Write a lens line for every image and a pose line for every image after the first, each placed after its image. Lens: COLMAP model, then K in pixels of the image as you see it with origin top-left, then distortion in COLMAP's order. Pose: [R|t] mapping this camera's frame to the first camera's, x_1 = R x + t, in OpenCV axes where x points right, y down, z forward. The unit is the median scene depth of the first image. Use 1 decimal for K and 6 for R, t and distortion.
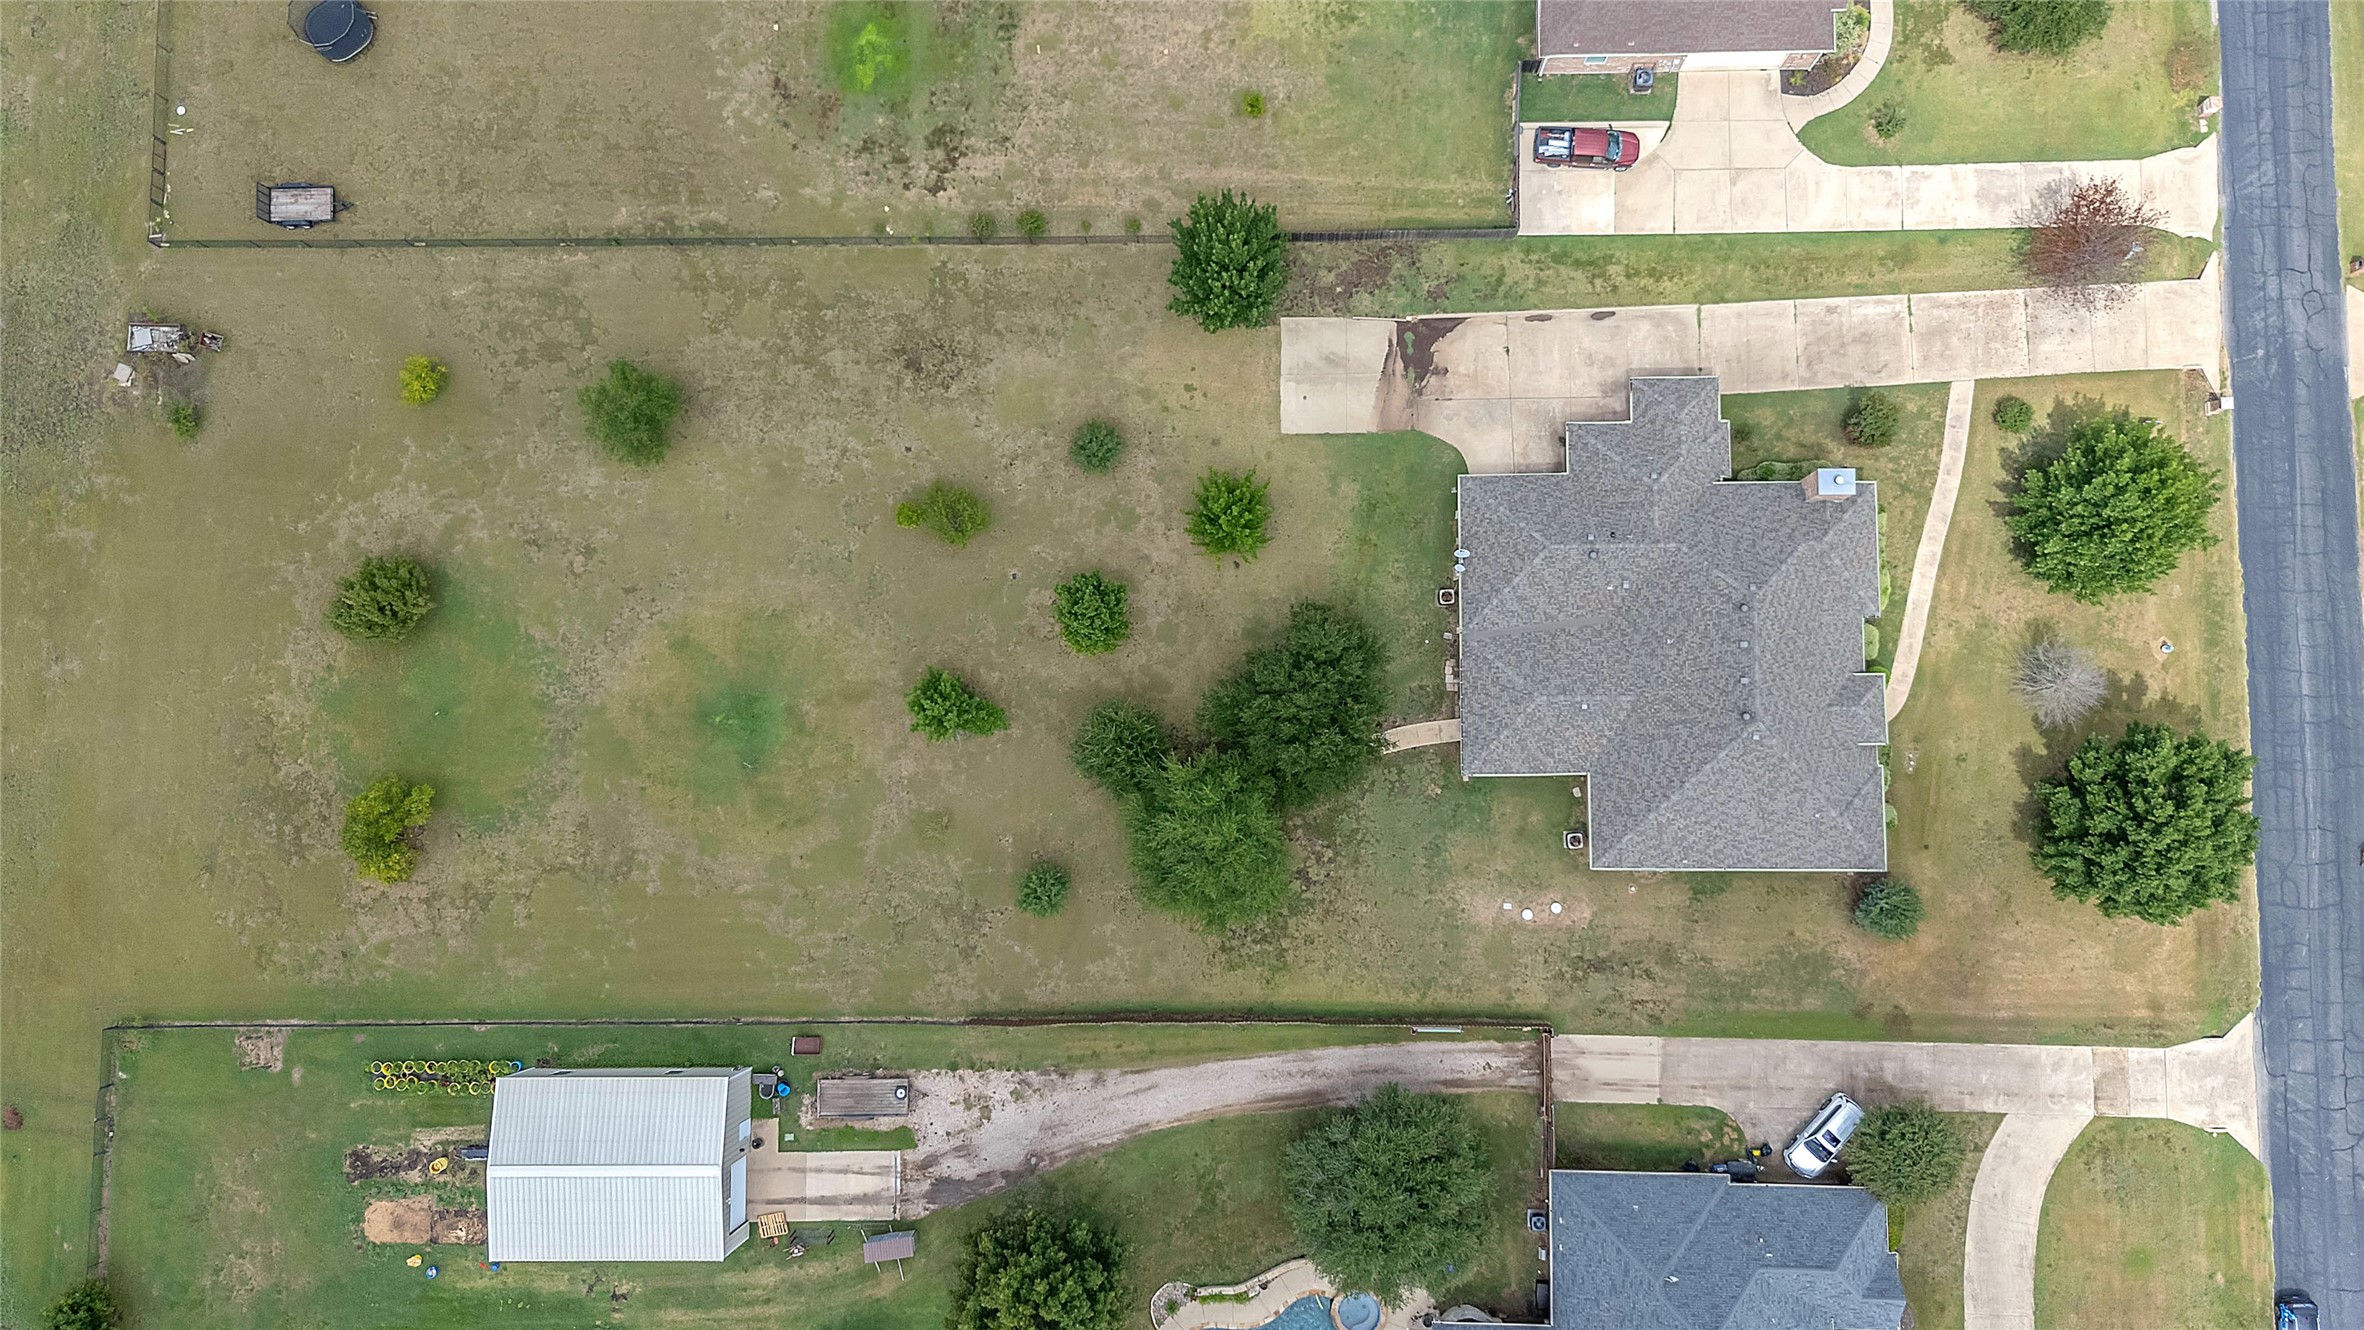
lens RADIAL K [[1758.1, 0, 1193.0], [0, 1758.1, 658.2], [0, 0, 1]] dist [0.053697, -0.047893]
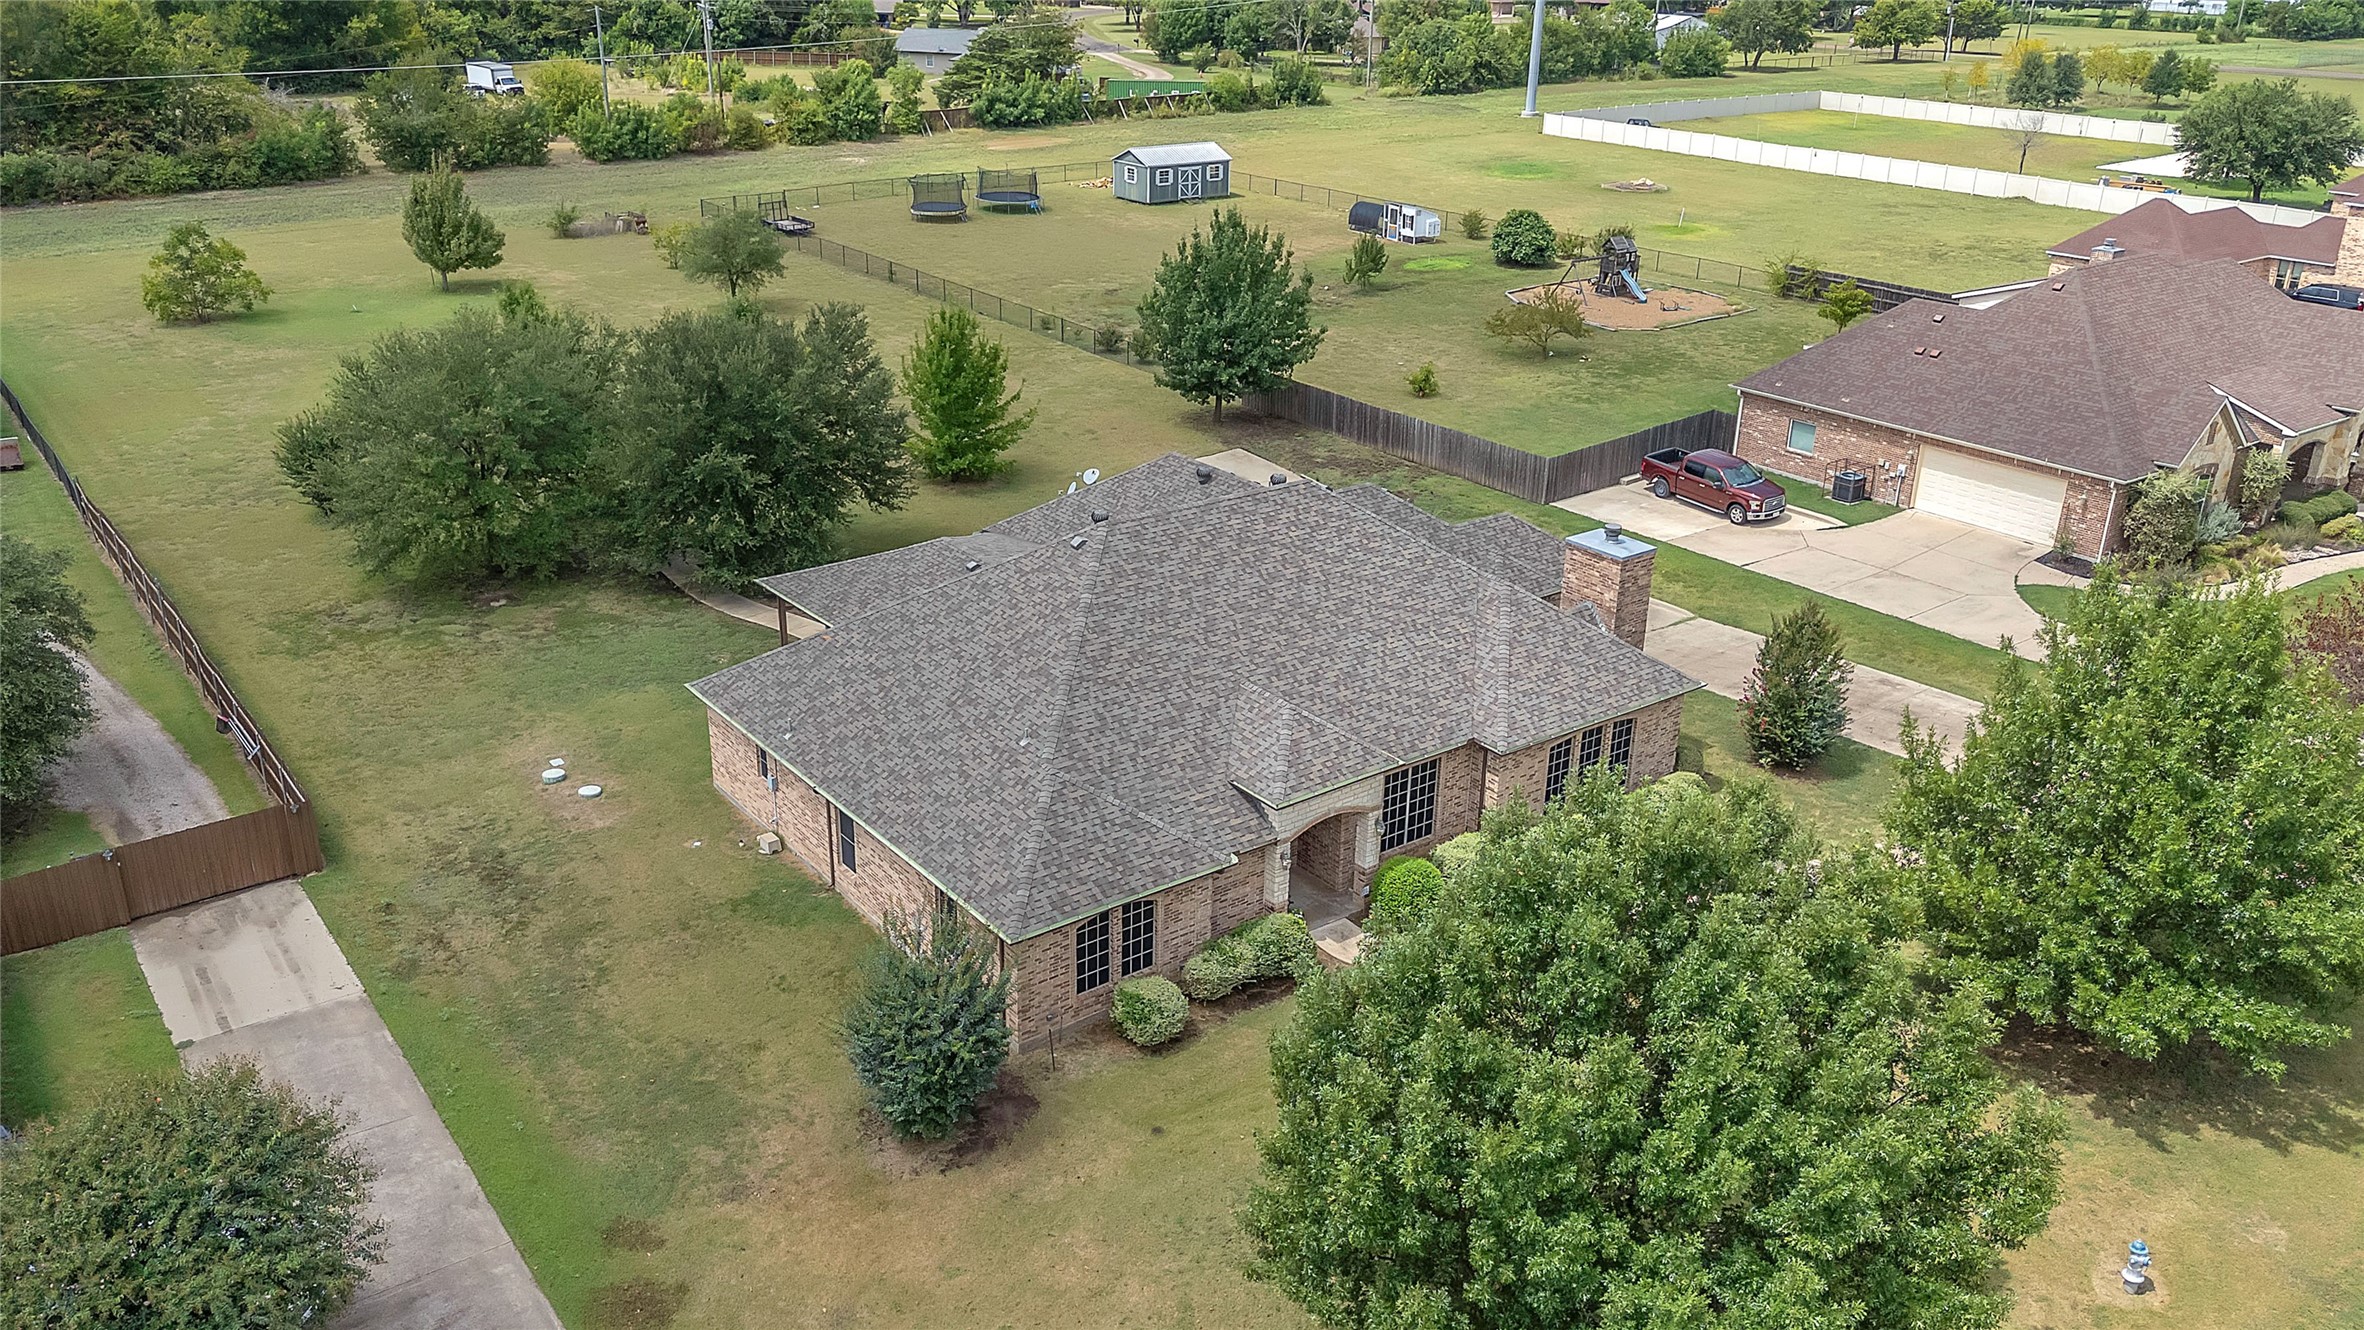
lens RADIAL K [[1838.9, 0, 1189.3], [0, 1838.9, 672.7], [0, 0, 1]] dist [0.050656, -0.046983]
pose [[0.606279, 0.353899, -0.712166, 0.624390], [-0.794890, 0.296703, -0.529261, 0.255293], [0.023997, 0.886974, 0.461195, 0.734422]]
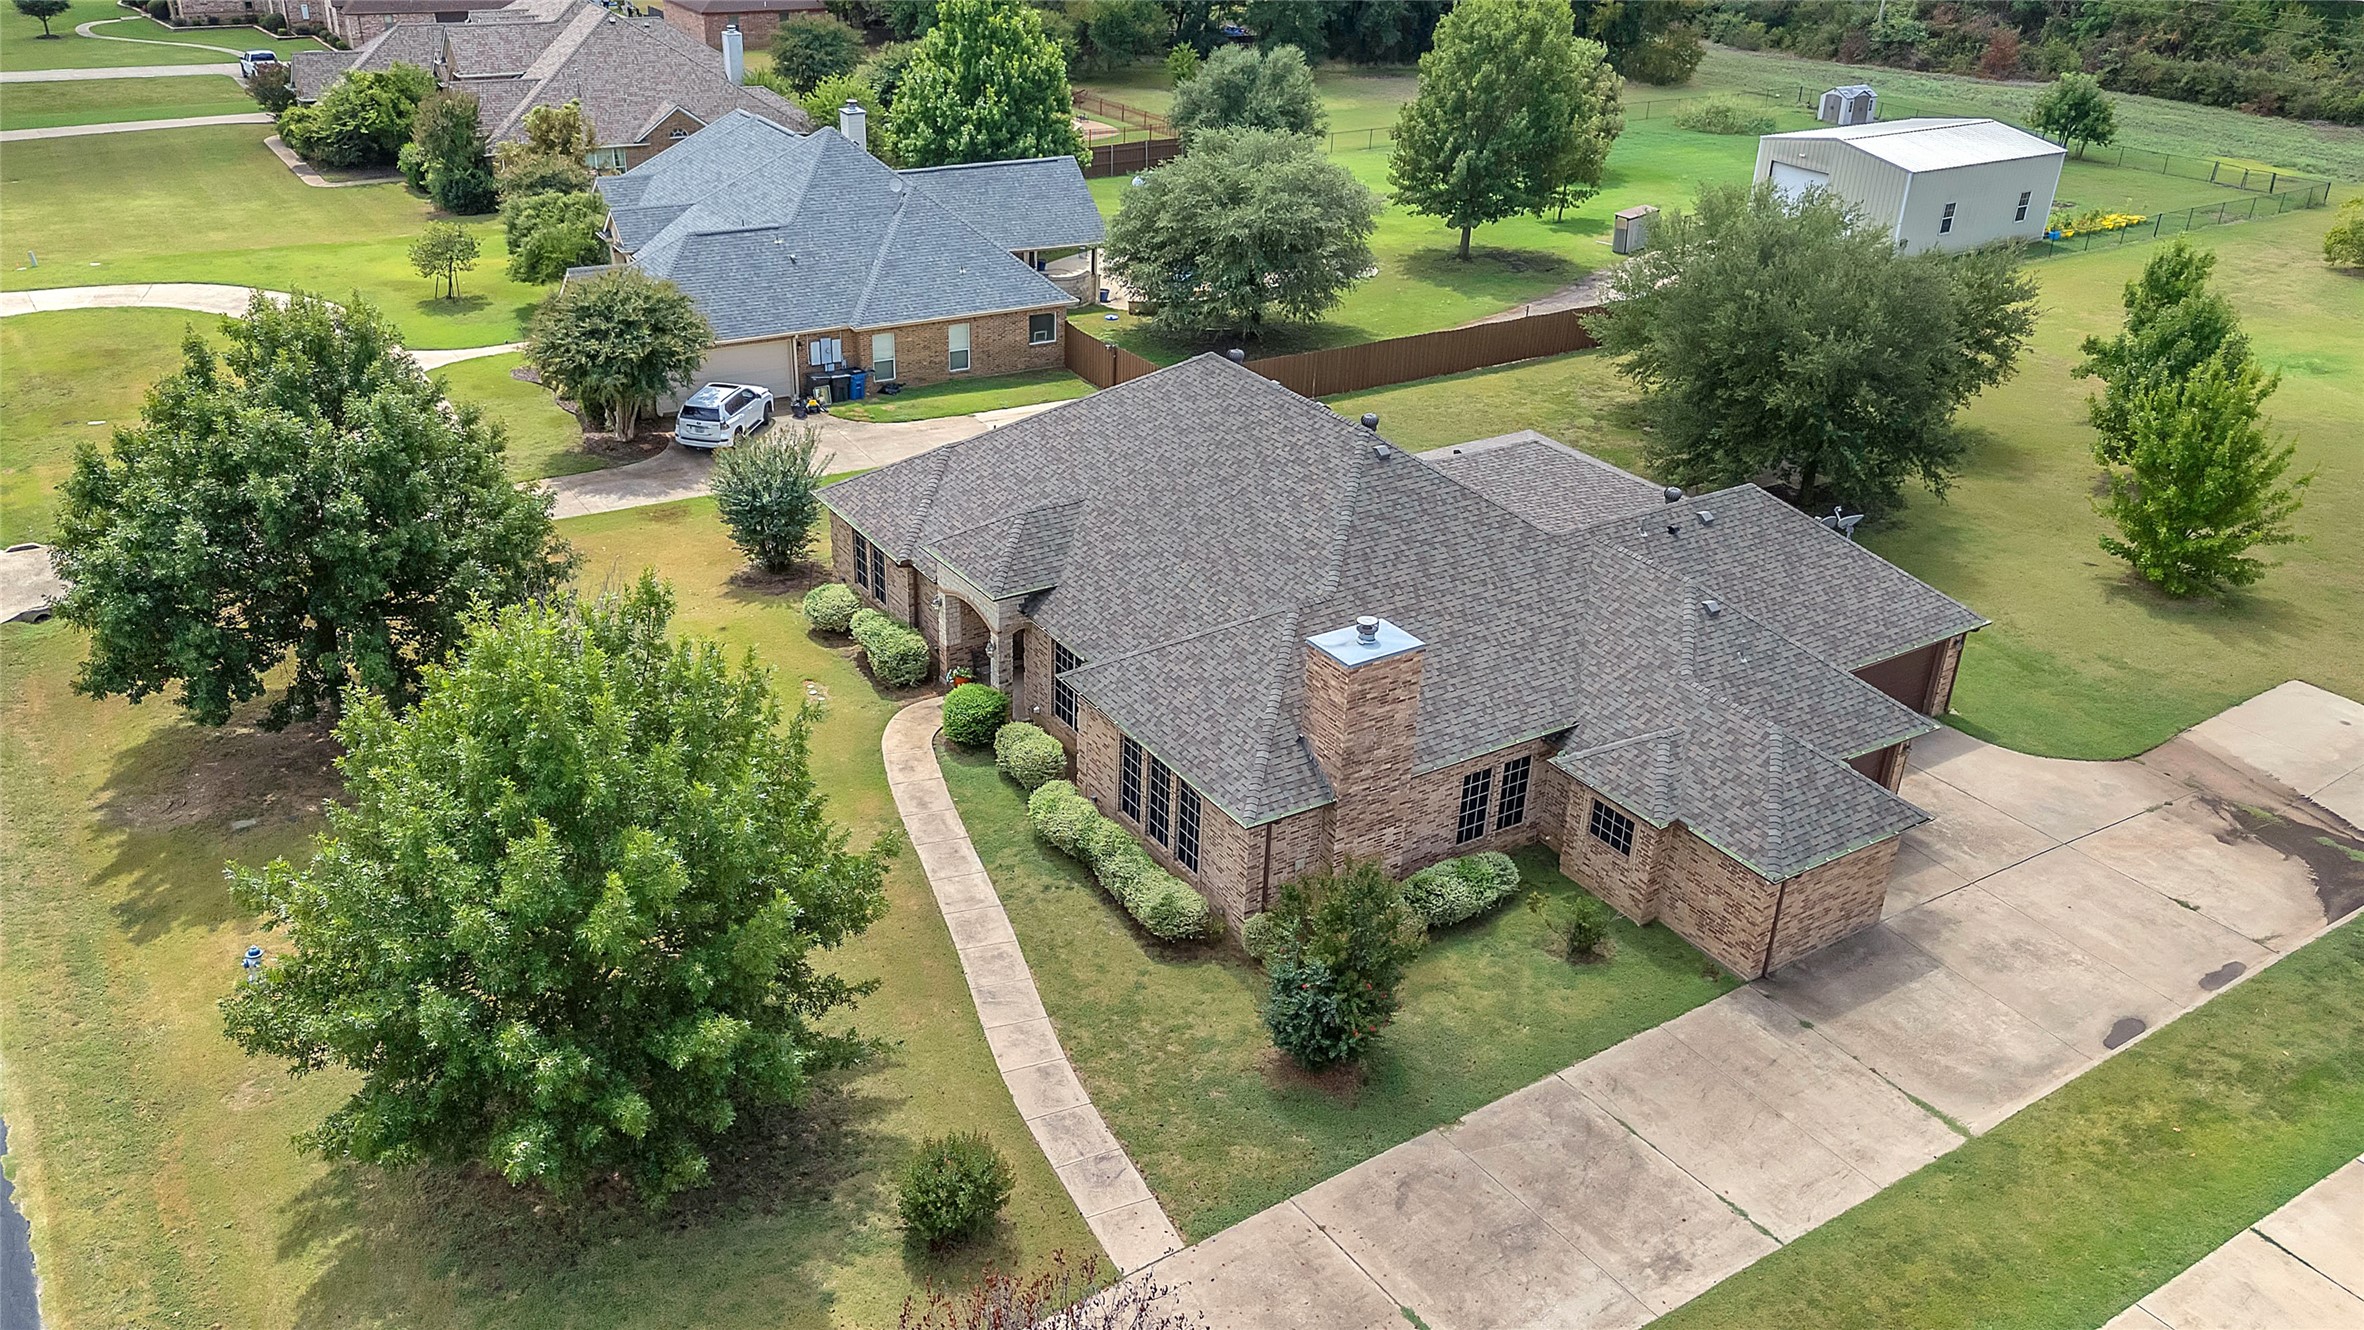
lens RADIAL K [[1838.9, 0, 1189.3], [0, 1838.9, 672.7], [0, 0, 1]] dist [0.050656, -0.046983]
pose [[-0.834403, 0.255360, -0.488429, 0.541941], [-0.549627, -0.319589, 0.771863, -0.350780], [0.041006, 0.912499, 0.407019, 0.786337]]
